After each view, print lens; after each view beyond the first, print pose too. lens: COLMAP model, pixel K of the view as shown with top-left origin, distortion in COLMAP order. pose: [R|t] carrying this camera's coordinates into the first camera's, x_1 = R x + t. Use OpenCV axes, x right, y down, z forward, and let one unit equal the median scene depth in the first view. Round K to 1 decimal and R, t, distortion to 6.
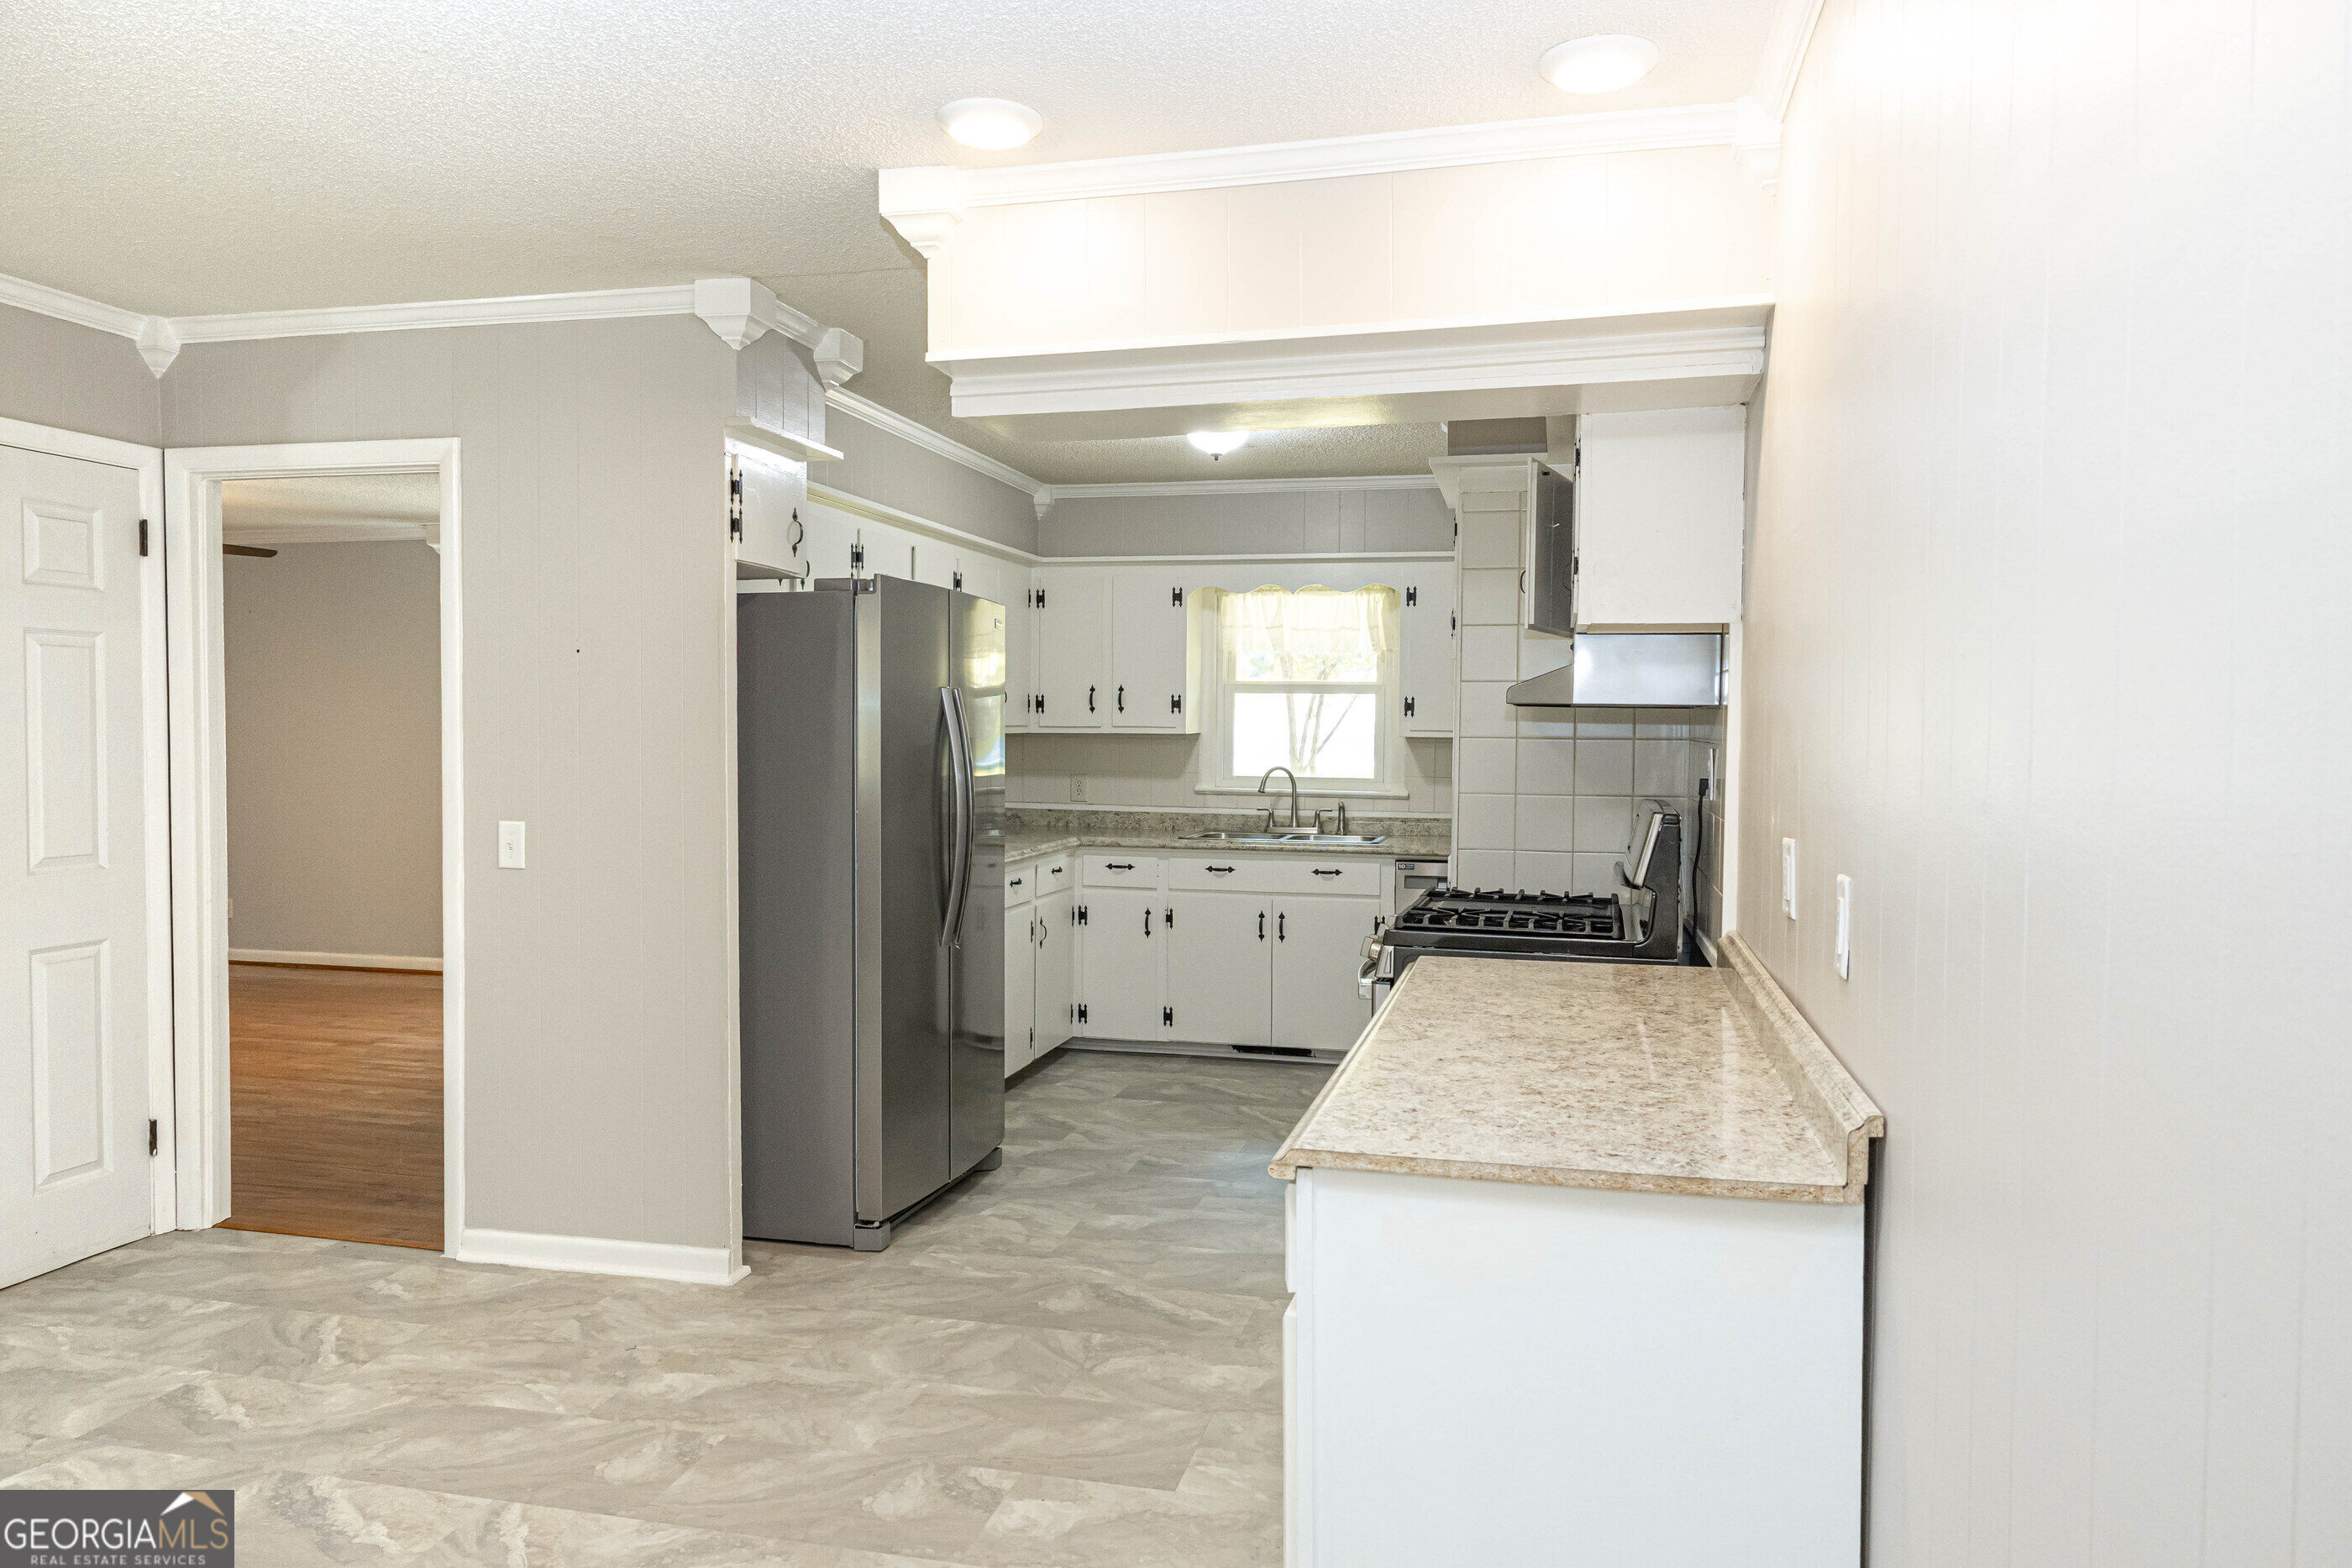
lens RADIAL K [[1611.9, 0, 1174.2], [0, 1611.9, 782.6], [0, 0, 1]] dist [0.000256, 0.004371]
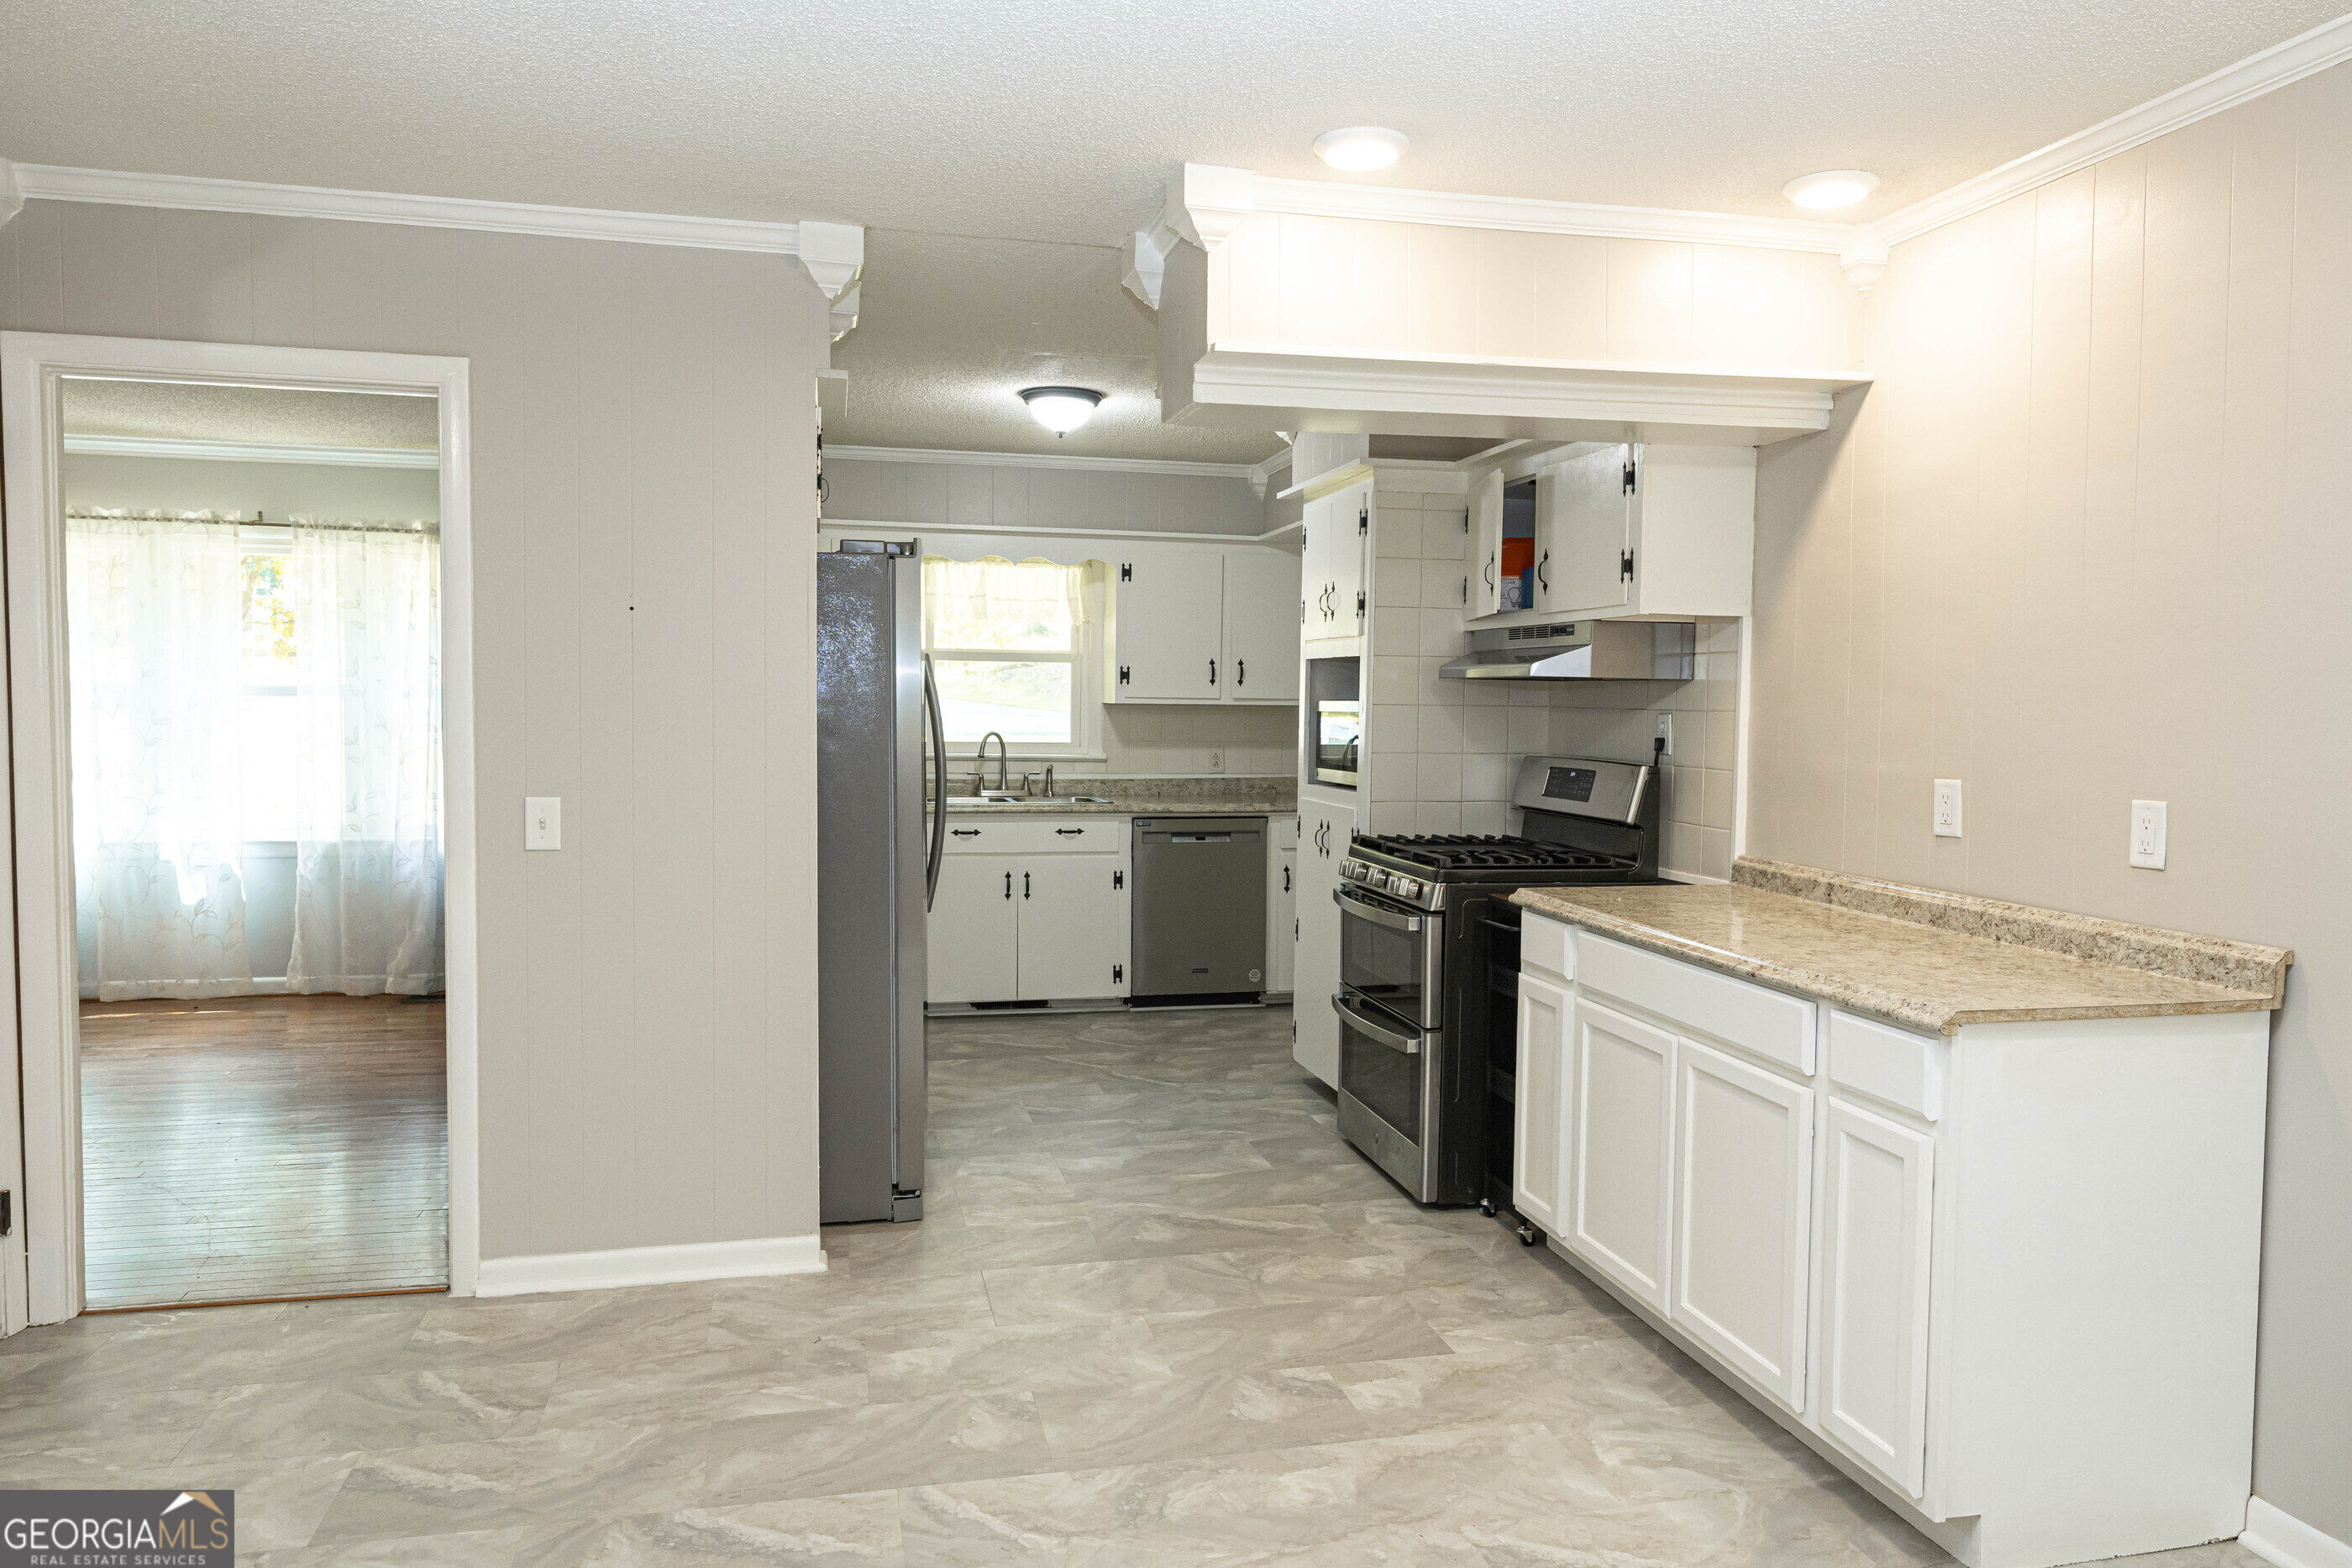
lens RADIAL K [[1611.9, 0, 1174.2], [0, 1611.9, 781.6], [0, 0, 1]] dist [0.000256, 0.004371]
pose [[0.888192, -0.020750, 0.459004, -0.521092], [0.011273, 0.999663, 0.023378, -0.001629], [-0.459335, -0.015590, 0.888126, 0.049160]]
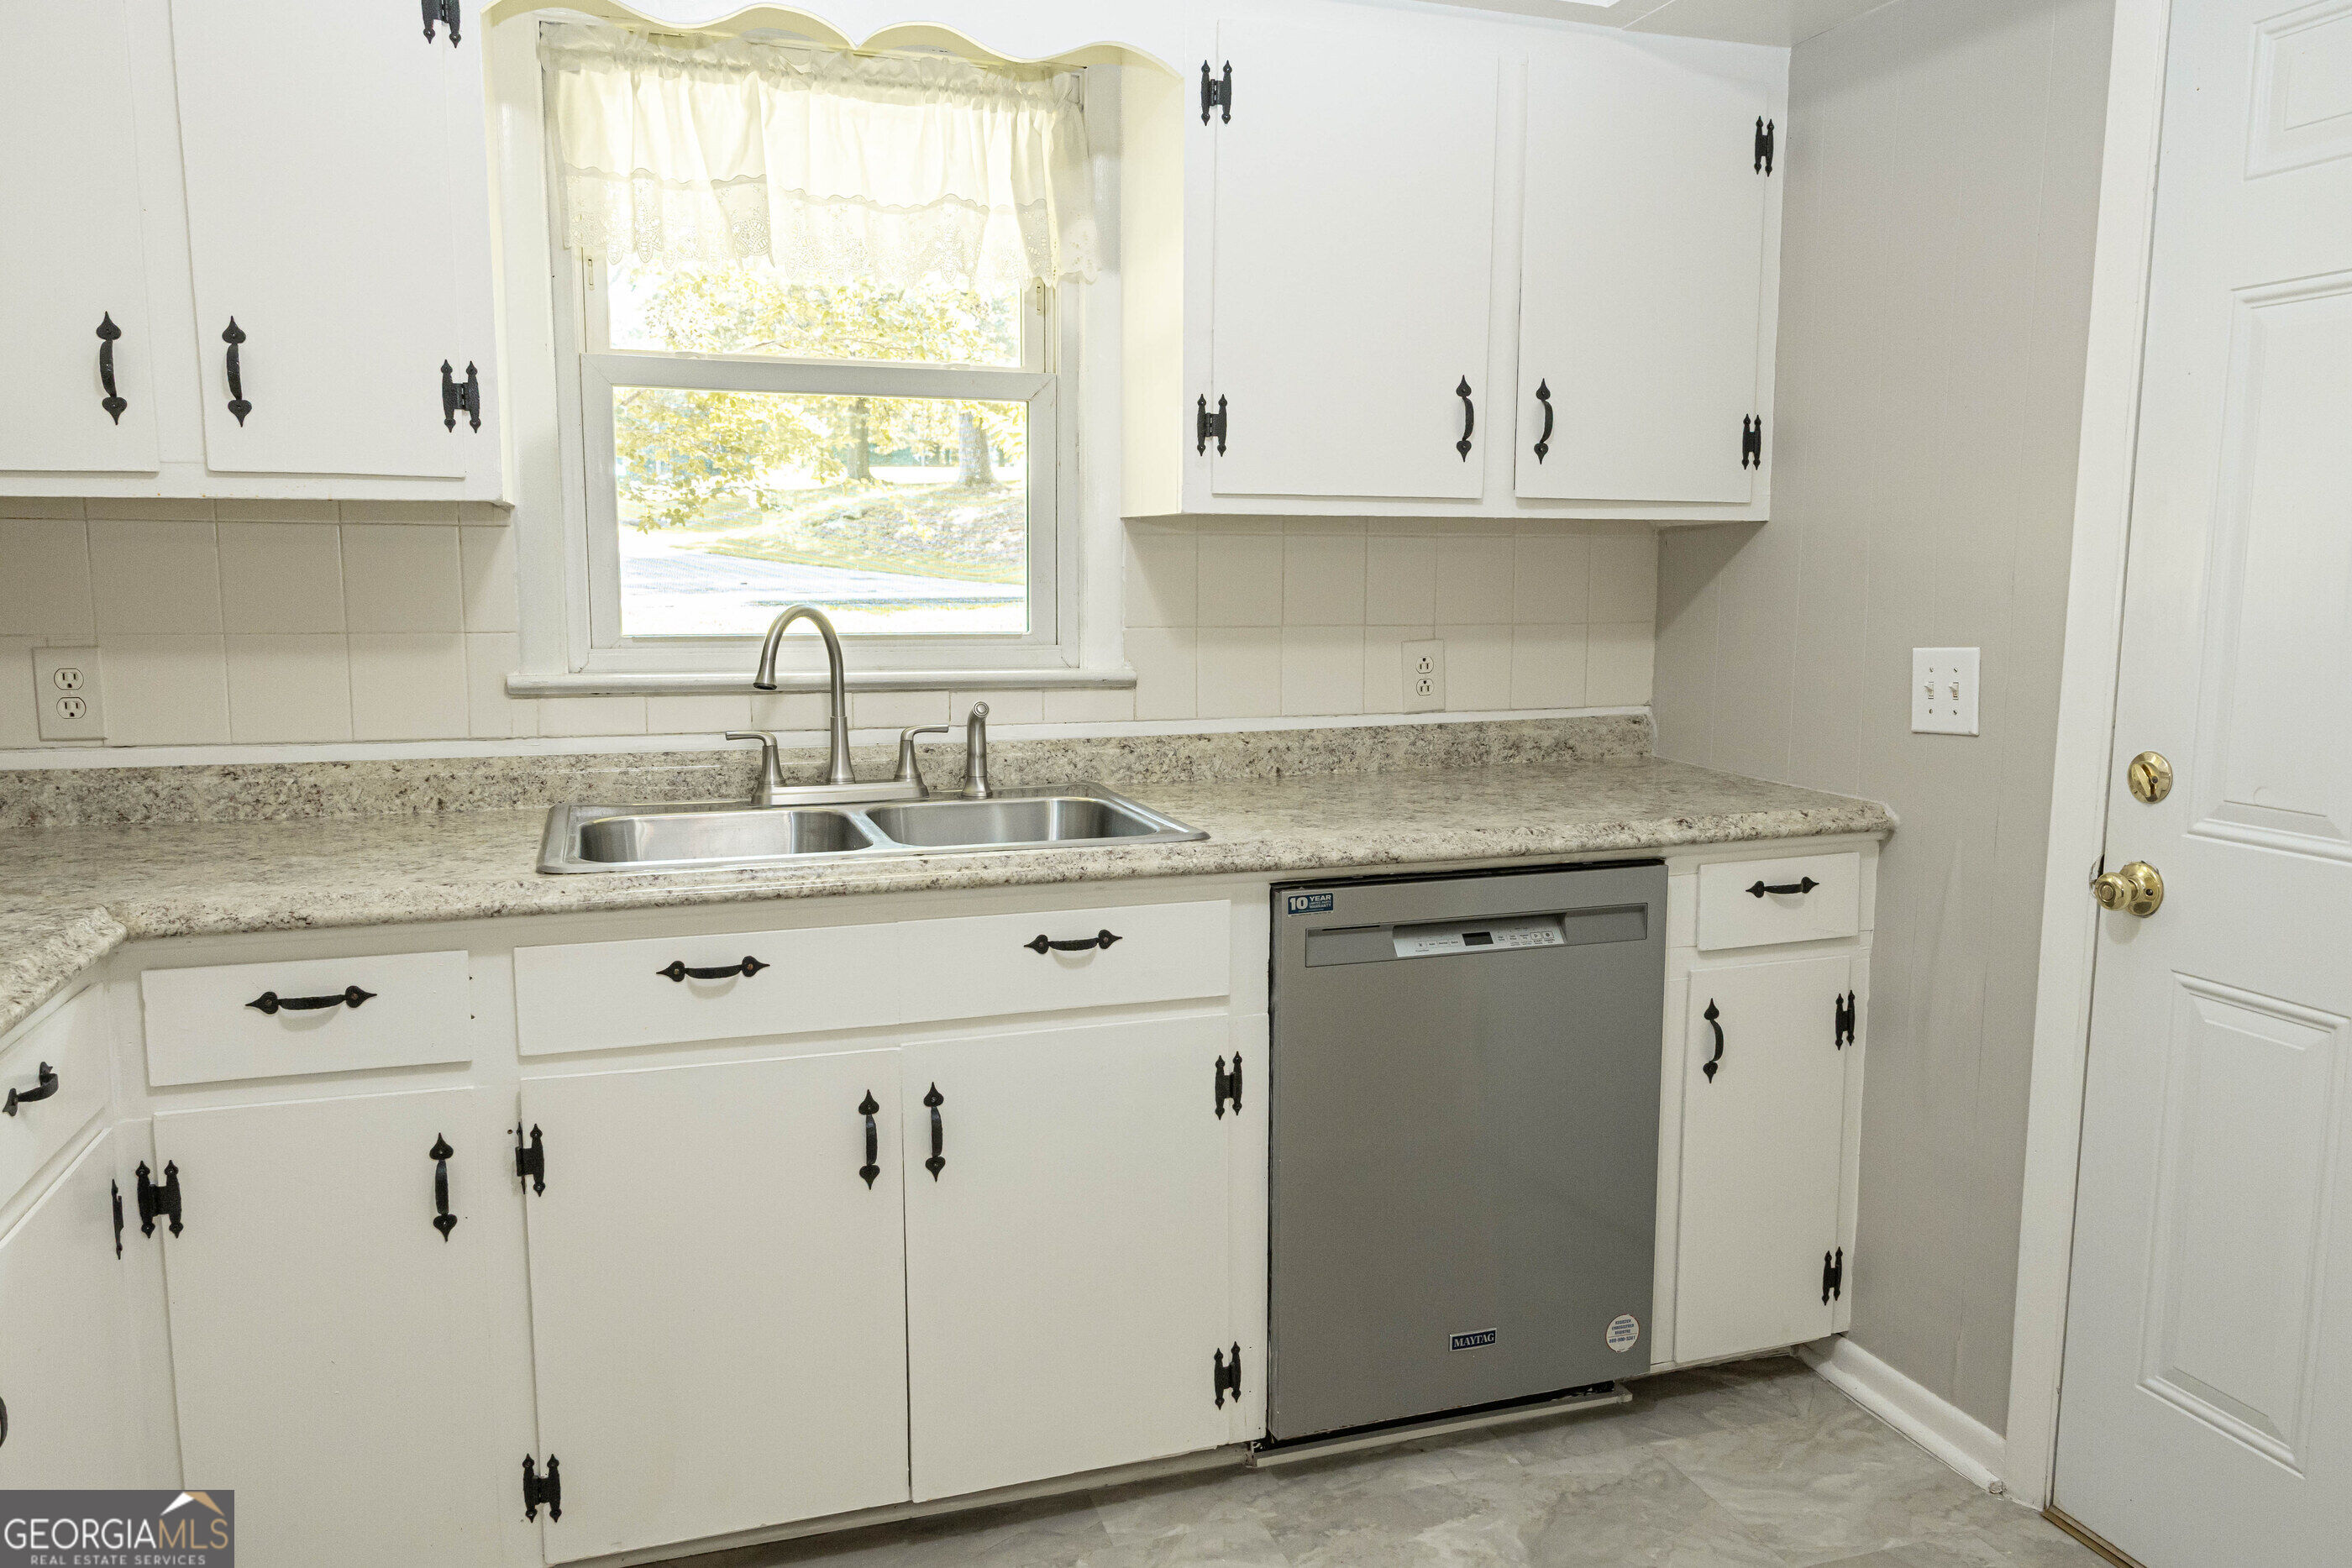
lens RADIAL K [[1611.9, 0, 1138.6], [0, 1611.9, 775.0], [0, 0, 1]] dist [0.000256, 0.004371]
pose [[0.843820, -0.074932, 0.531368, -0.092967], [0.023500, 0.994413, 0.102911, -0.013519], [-0.536111, -0.074351, 0.840867, 1.161235]]
